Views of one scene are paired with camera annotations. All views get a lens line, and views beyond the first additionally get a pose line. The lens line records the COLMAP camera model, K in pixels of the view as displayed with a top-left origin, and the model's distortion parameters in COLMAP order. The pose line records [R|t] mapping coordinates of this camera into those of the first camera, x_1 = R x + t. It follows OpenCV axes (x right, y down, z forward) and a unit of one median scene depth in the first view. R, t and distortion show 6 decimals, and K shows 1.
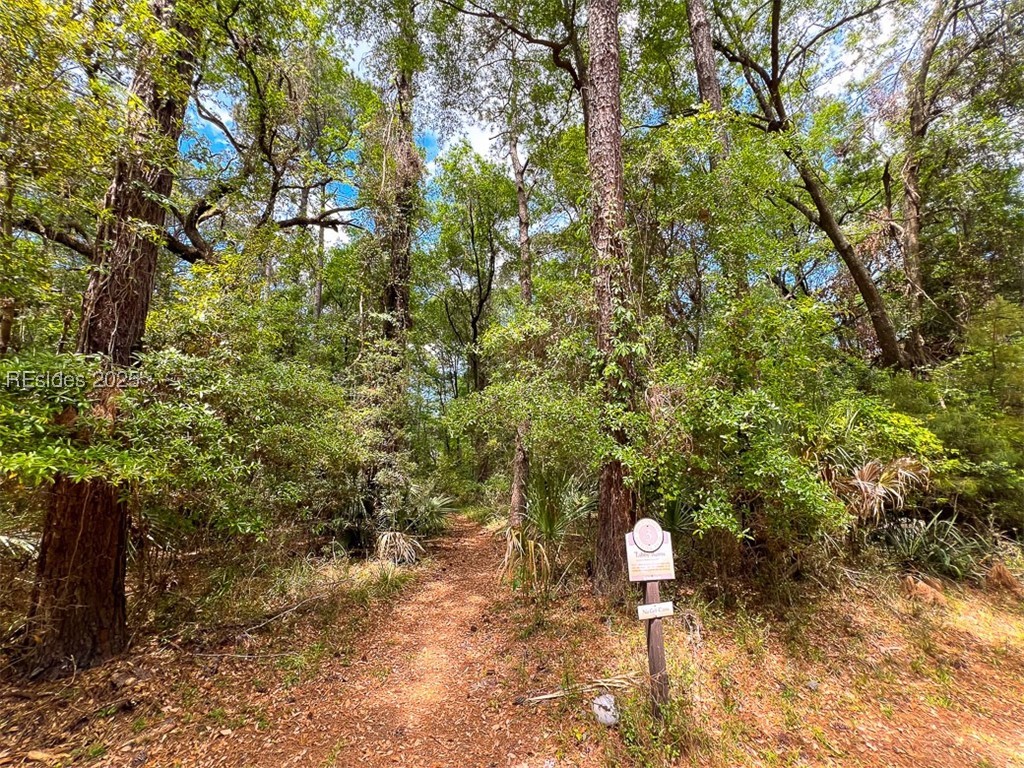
lens RADIAL K [[411.2, 0, 515.1], [0, 411.2, 383.5], [0, 0, 1]] dist [0.000224, 0.000201]
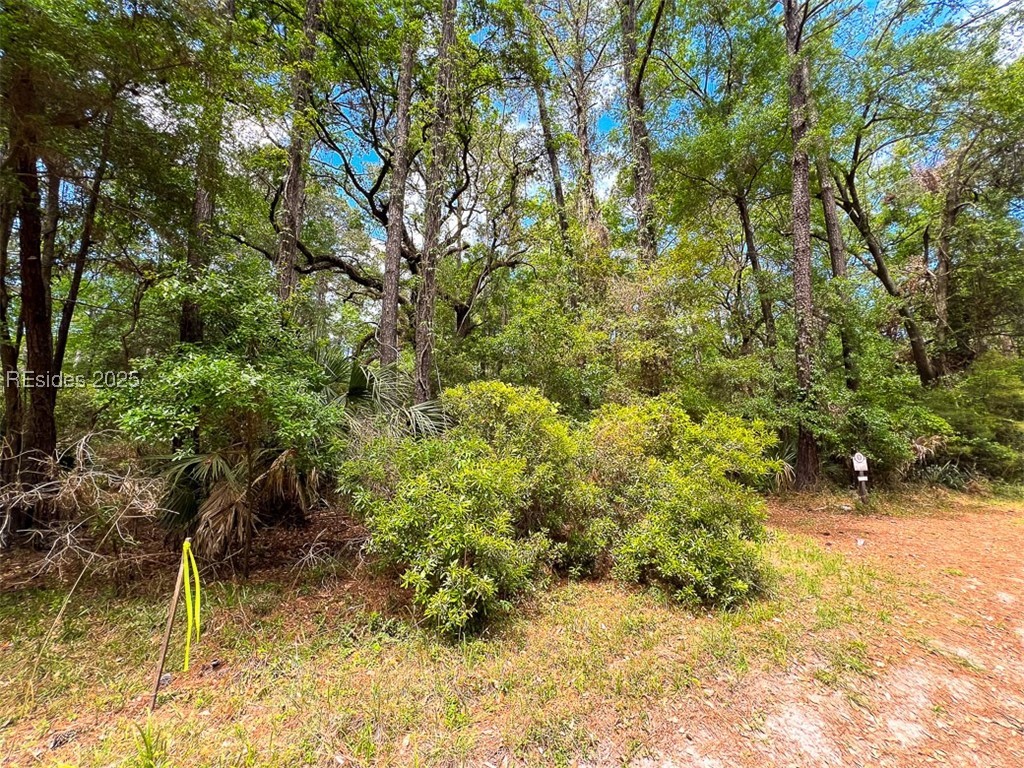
lens RADIAL K [[411.2, 0, 508.9], [0, 411.2, 384.3], [0, 0, 1]] dist [0.000224, 0.000201]
pose [[0.999663, 0.007045, -0.024987, -1.151451], [-0.005541, 0.998197, 0.059761, -0.189268], [0.025363, -0.059602, 0.997900, -1.112785]]
